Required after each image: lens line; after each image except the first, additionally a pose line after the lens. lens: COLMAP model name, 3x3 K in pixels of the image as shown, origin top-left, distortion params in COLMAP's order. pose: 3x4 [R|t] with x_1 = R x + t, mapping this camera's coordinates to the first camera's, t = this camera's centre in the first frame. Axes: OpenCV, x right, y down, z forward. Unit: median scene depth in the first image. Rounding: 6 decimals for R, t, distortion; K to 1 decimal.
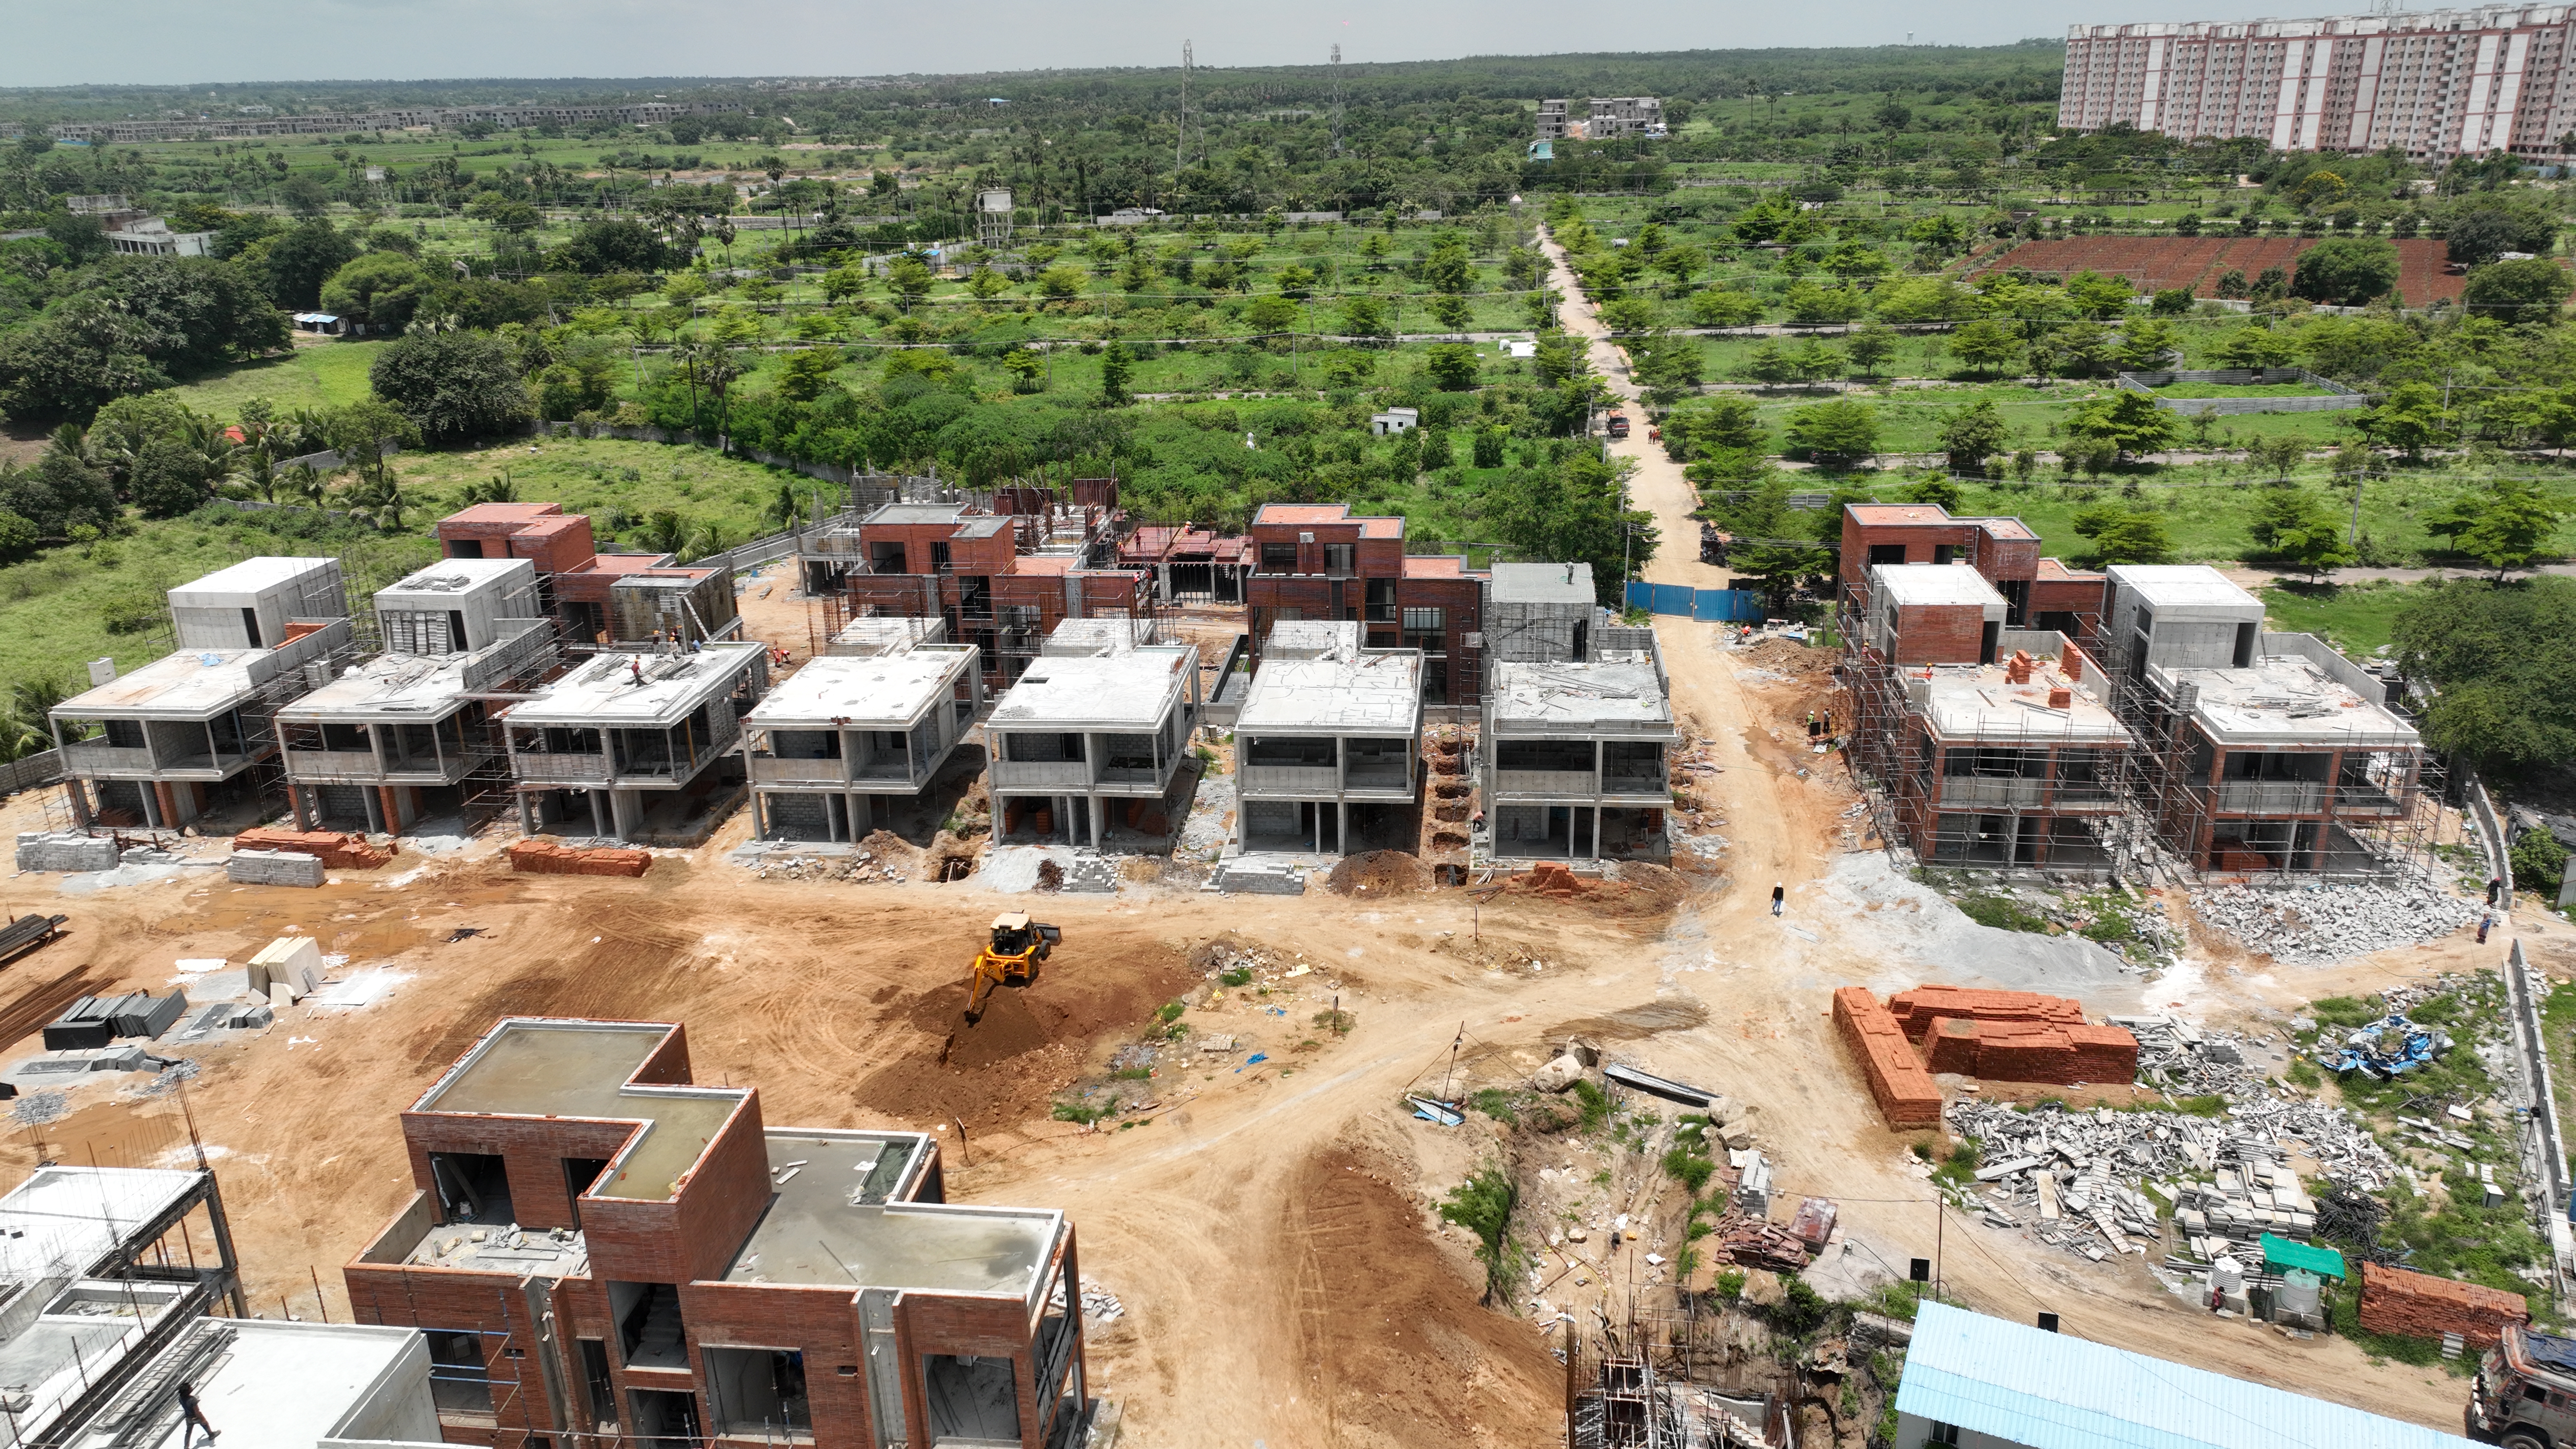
lens RADIAL K [[1806.3, 0, 1289.8], [0, 1806.3, 726.6], [0, 0, 1]] dist [0.001110, 0.001069]
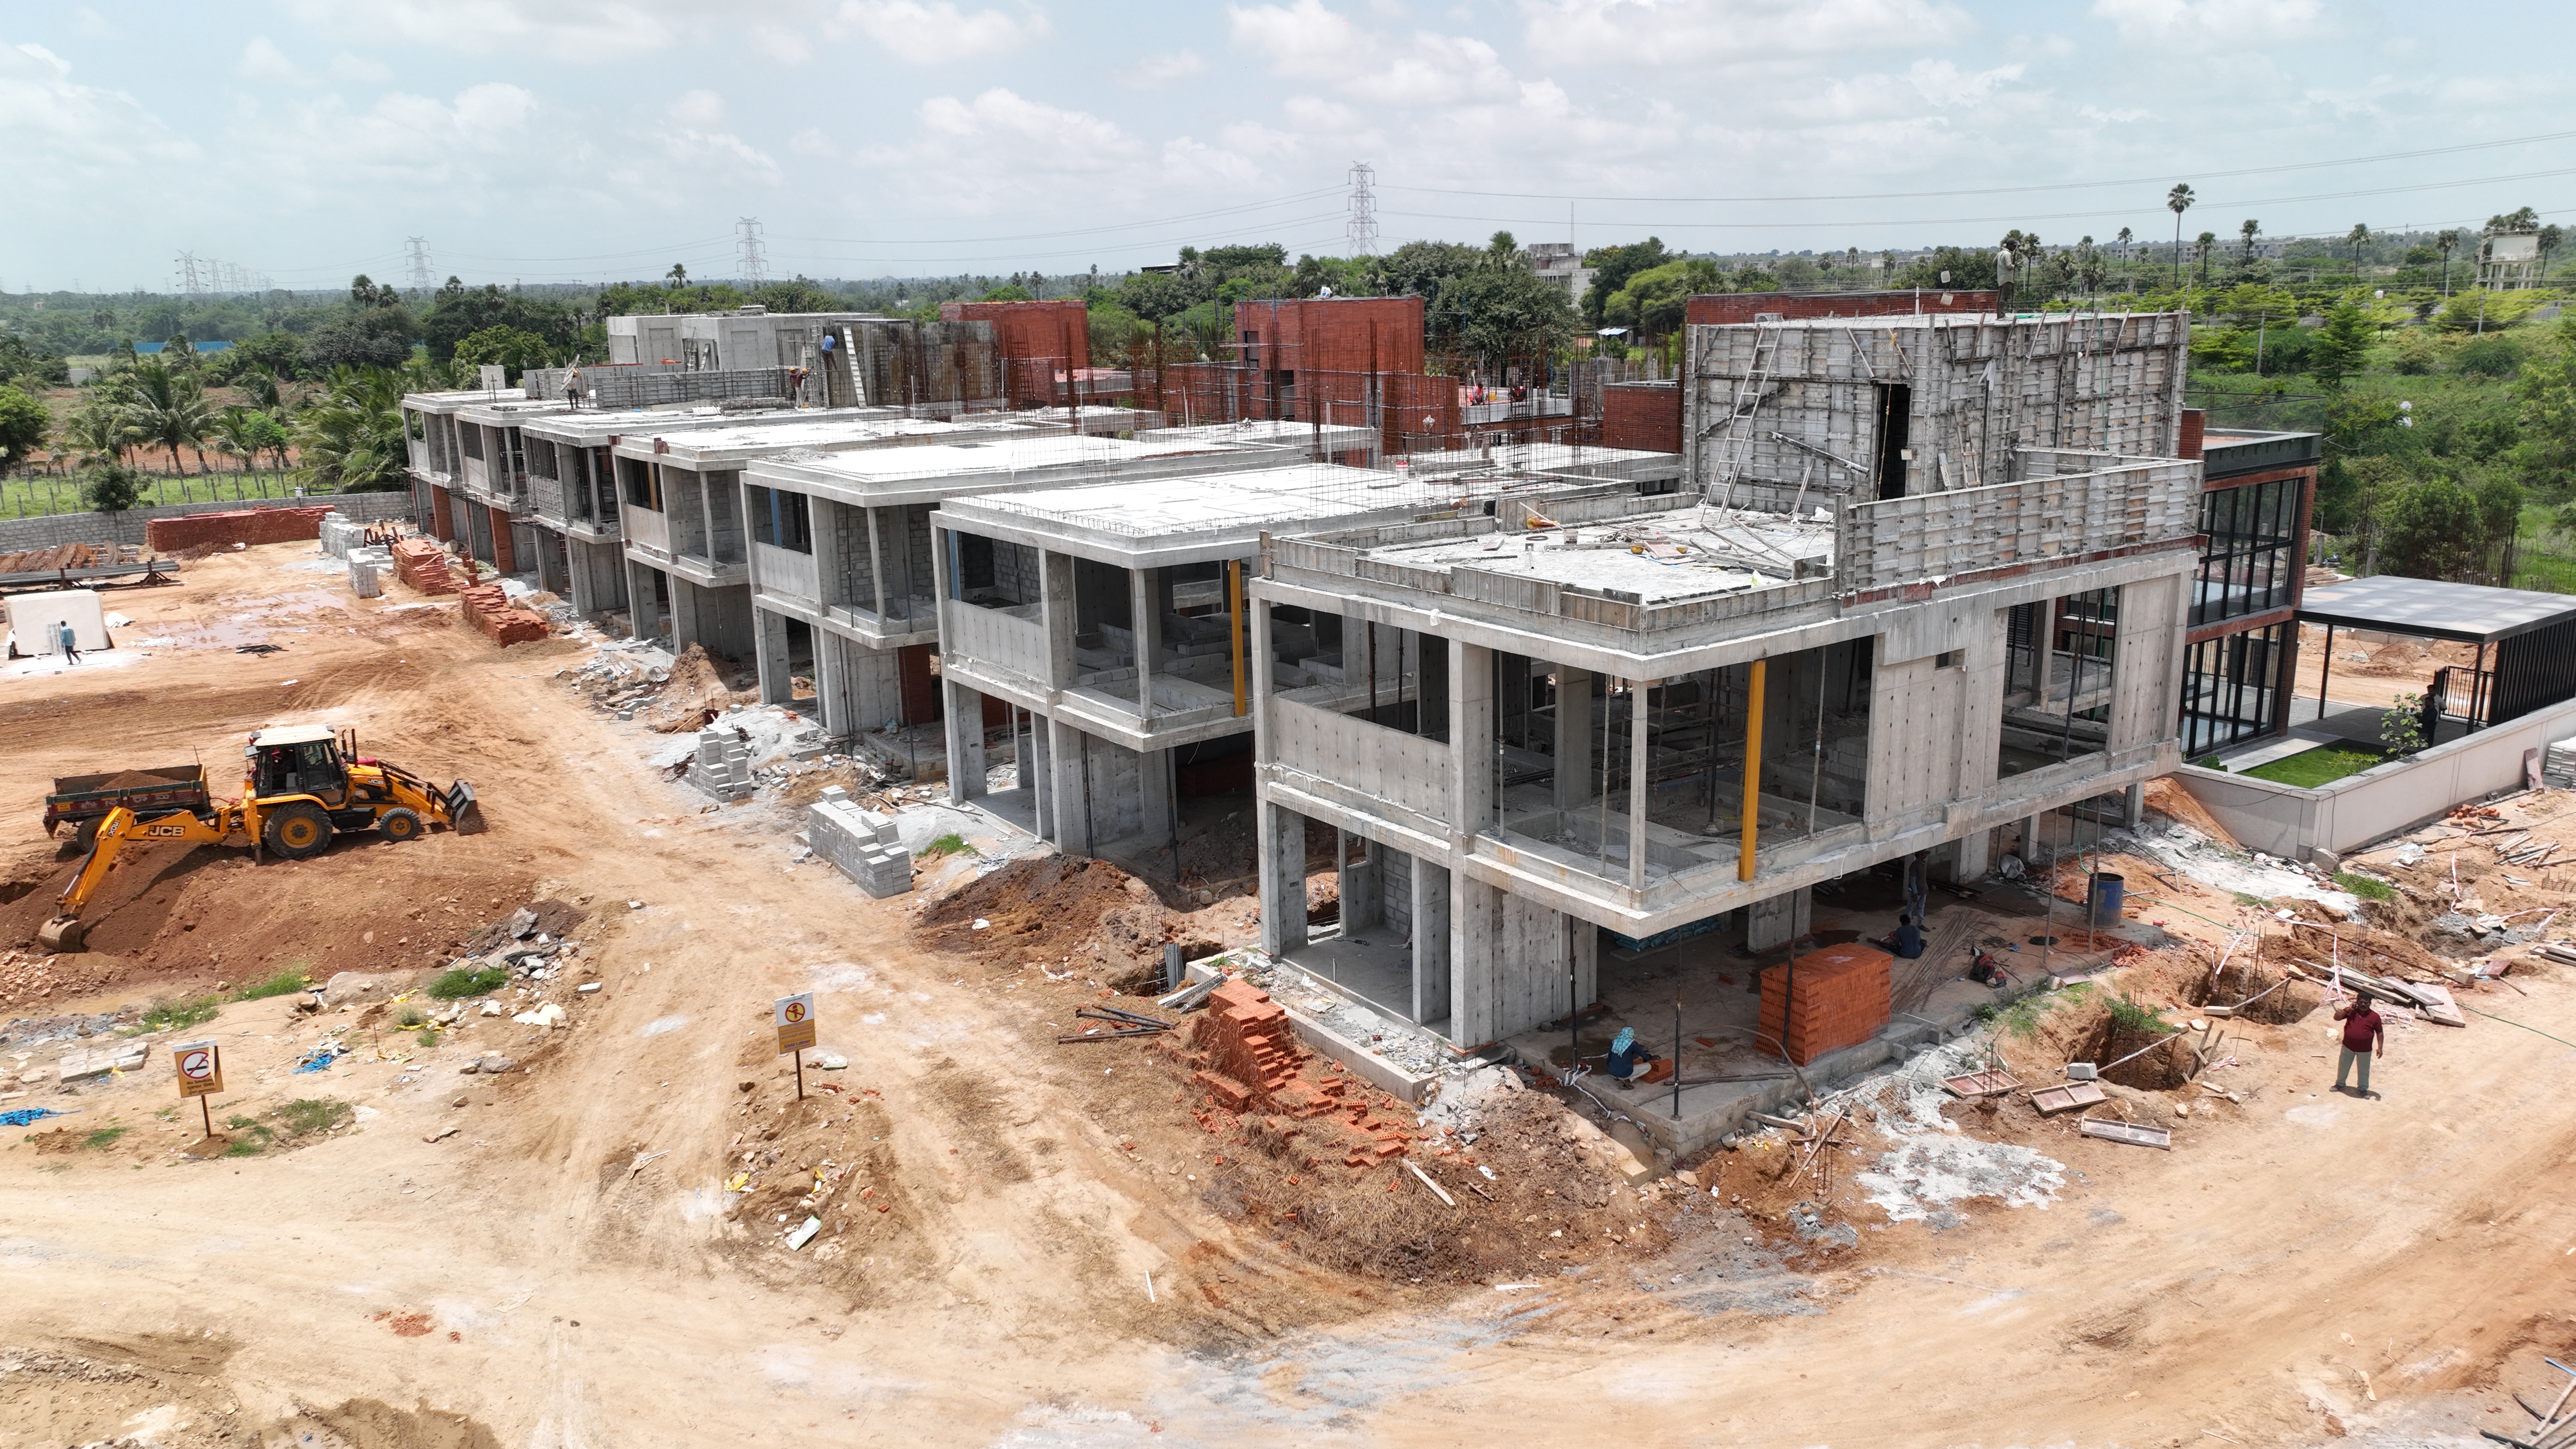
lens RADIAL K [[1806.3, 0, 1291.5], [0, 1806.3, 722.9], [0, 0, 1]] dist [0.001110, 0.001069]
pose [[0.663999, 0.188973, -0.723460, 0.361065], [-0.252721, 0.967317, 0.020719, 0.021229], [0.703731, 0.169076, 0.690055, 0.768357]]
